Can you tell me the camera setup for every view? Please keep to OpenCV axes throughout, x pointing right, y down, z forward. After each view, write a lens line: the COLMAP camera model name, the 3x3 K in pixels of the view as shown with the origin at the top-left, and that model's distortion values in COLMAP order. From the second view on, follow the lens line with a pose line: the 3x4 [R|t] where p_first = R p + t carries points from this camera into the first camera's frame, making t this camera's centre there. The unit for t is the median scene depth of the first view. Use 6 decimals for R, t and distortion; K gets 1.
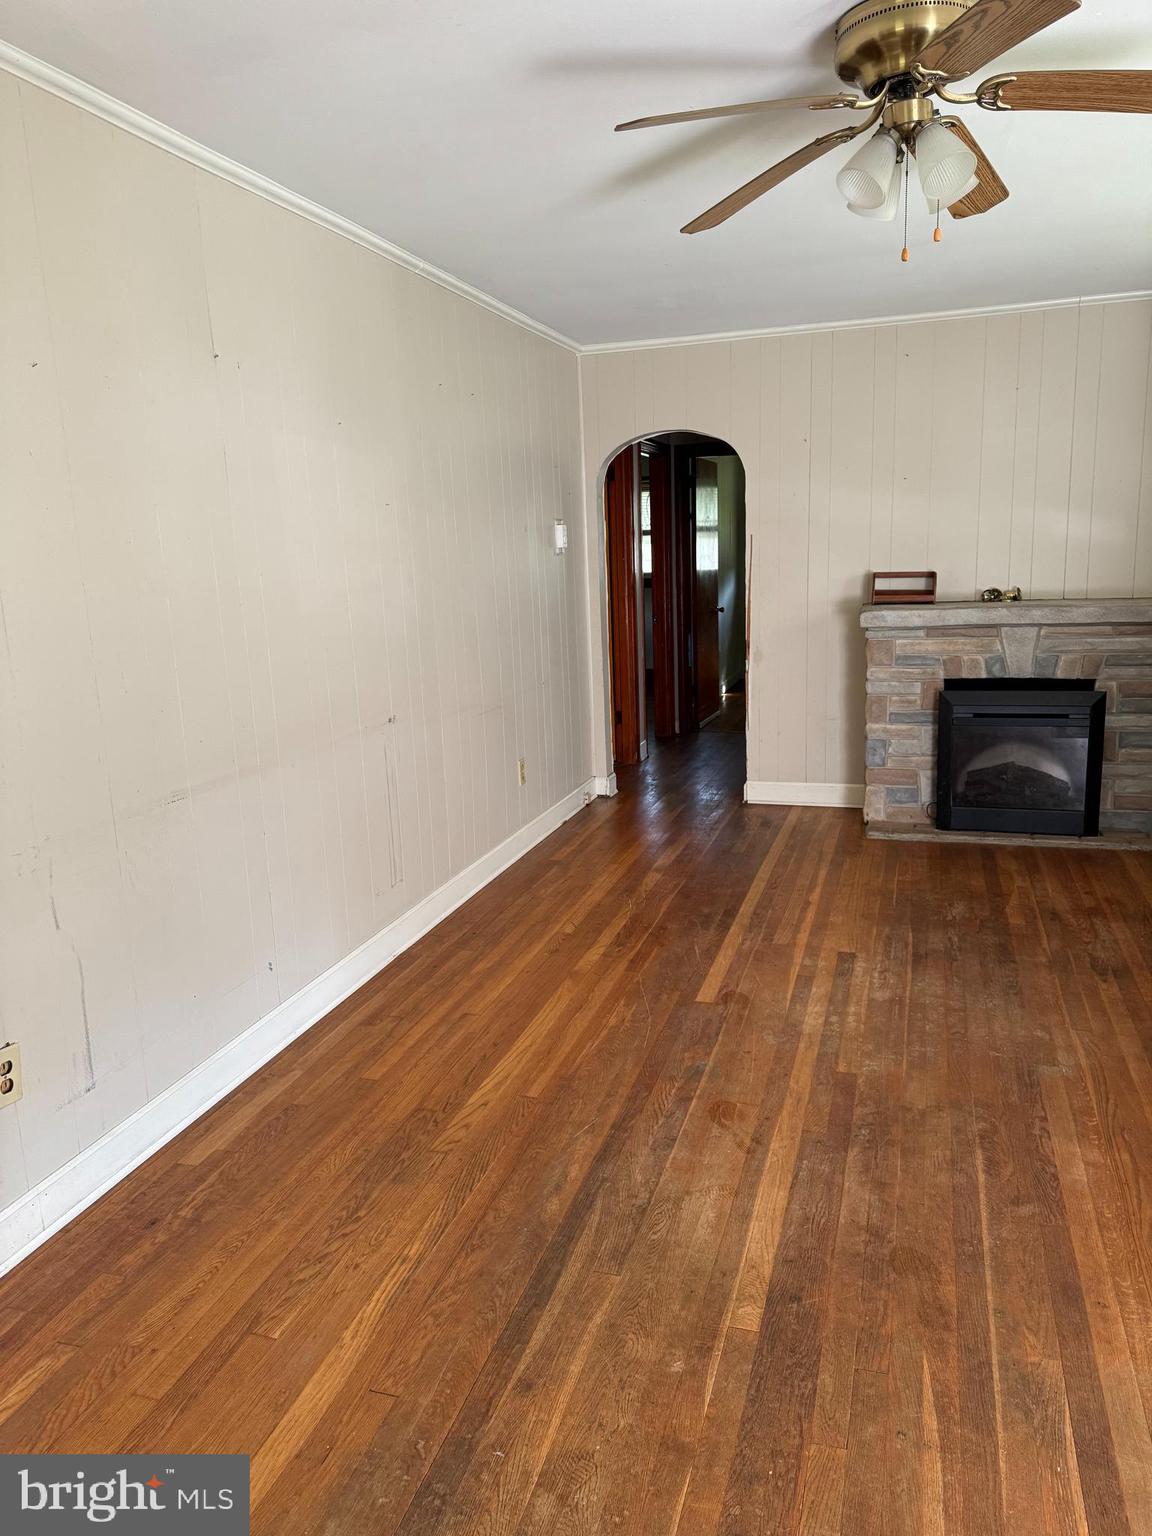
lens RADIAL K [[1073.6, 0, 576.0], [0, 1073.6, 768.0], [0, 0, 1]] dist [0.149016, -0.144861]
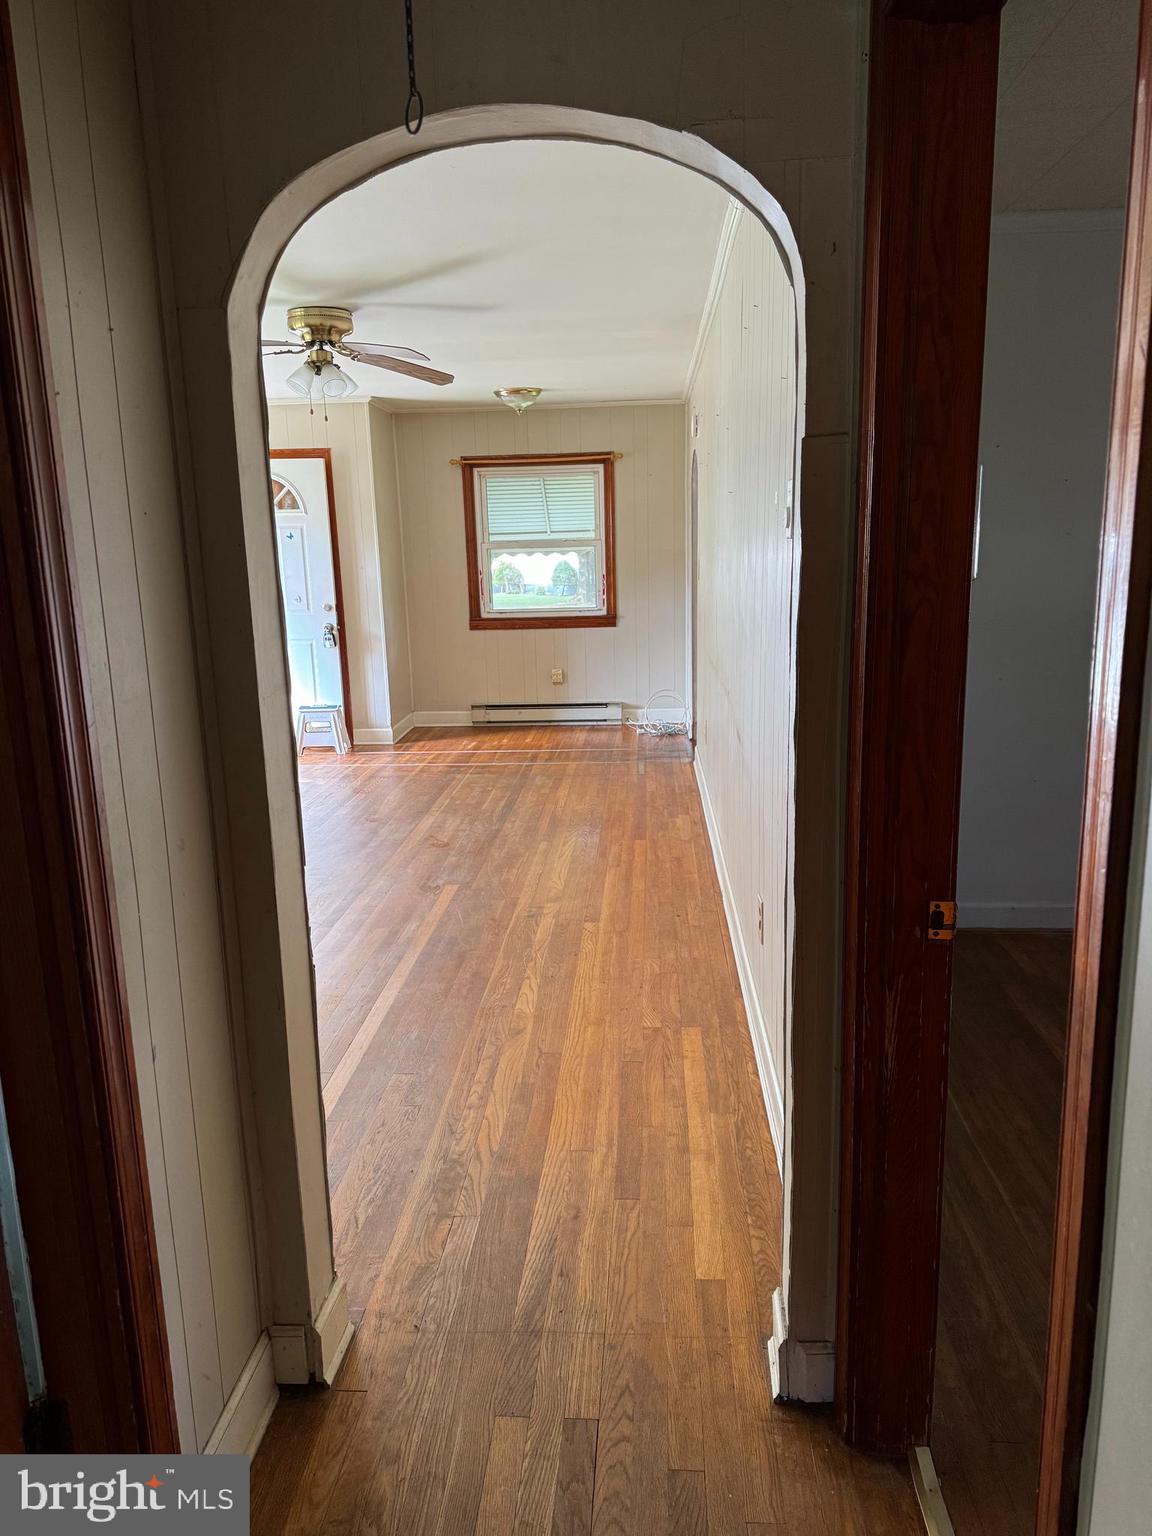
lens RADIAL K [[1073.6, 0, 576.0], [0, 1073.6, 768.0], [0, 0, 1]] dist [0.149016, -0.144861]
pose [[-0.969304, 0.105992, -0.221844, 0.250305], [0.008560, 0.916305, 0.400389, -0.455988], [0.245715, 0.386200, -0.889086, 2.159480]]
